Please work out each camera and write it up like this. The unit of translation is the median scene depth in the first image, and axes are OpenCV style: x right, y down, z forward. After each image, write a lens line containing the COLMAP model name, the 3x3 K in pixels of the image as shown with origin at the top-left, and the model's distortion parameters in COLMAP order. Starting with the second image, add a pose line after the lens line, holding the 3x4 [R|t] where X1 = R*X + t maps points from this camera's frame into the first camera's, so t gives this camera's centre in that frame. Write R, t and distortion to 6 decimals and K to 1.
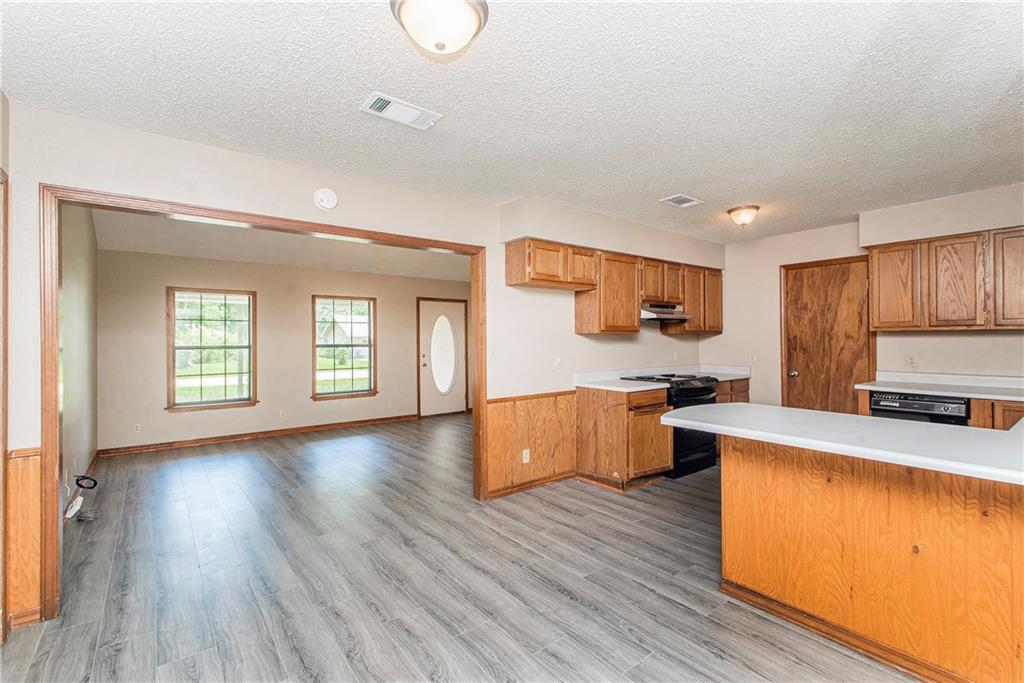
lens RADIAL K [[466.9, 0, 512.0], [0, 466.9, 341.5], [0, 0, 1]] dist [0.013715, -0.000814]
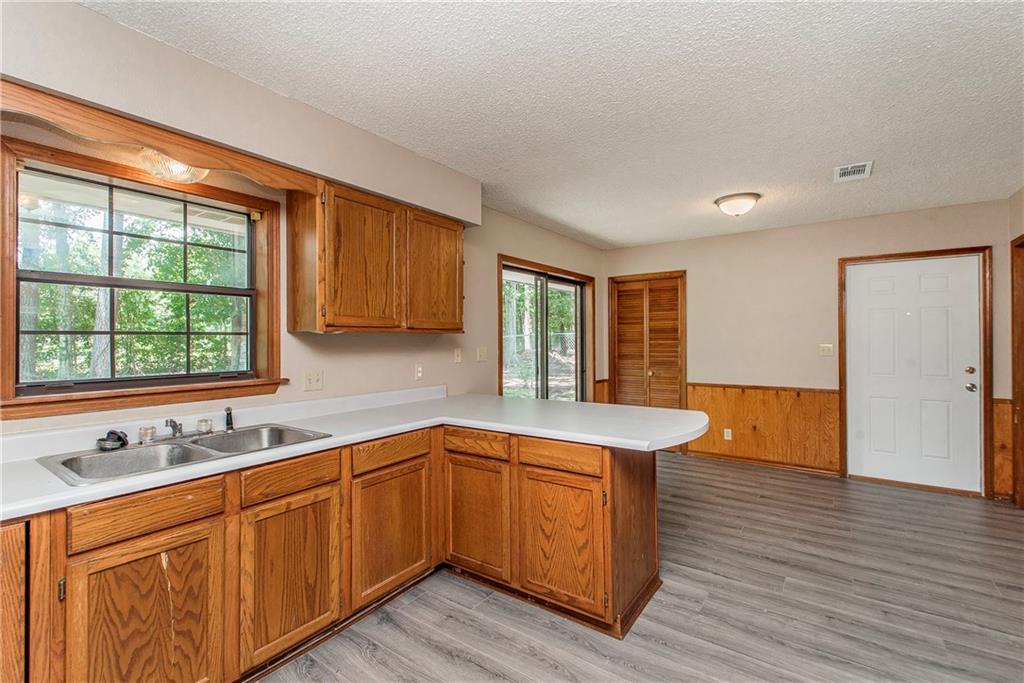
lens RADIAL K [[462.0, 0, 521.6], [0, 462.0, 337.7], [0, 0, 1]] dist [0.026836, -0.008751]
pose [[-0.952864, 0.014019, -0.303074, 0.769414], [0.013410, 0.999902, 0.004092, -0.012968], [0.303102, -0.000165, -0.952958, 1.396150]]
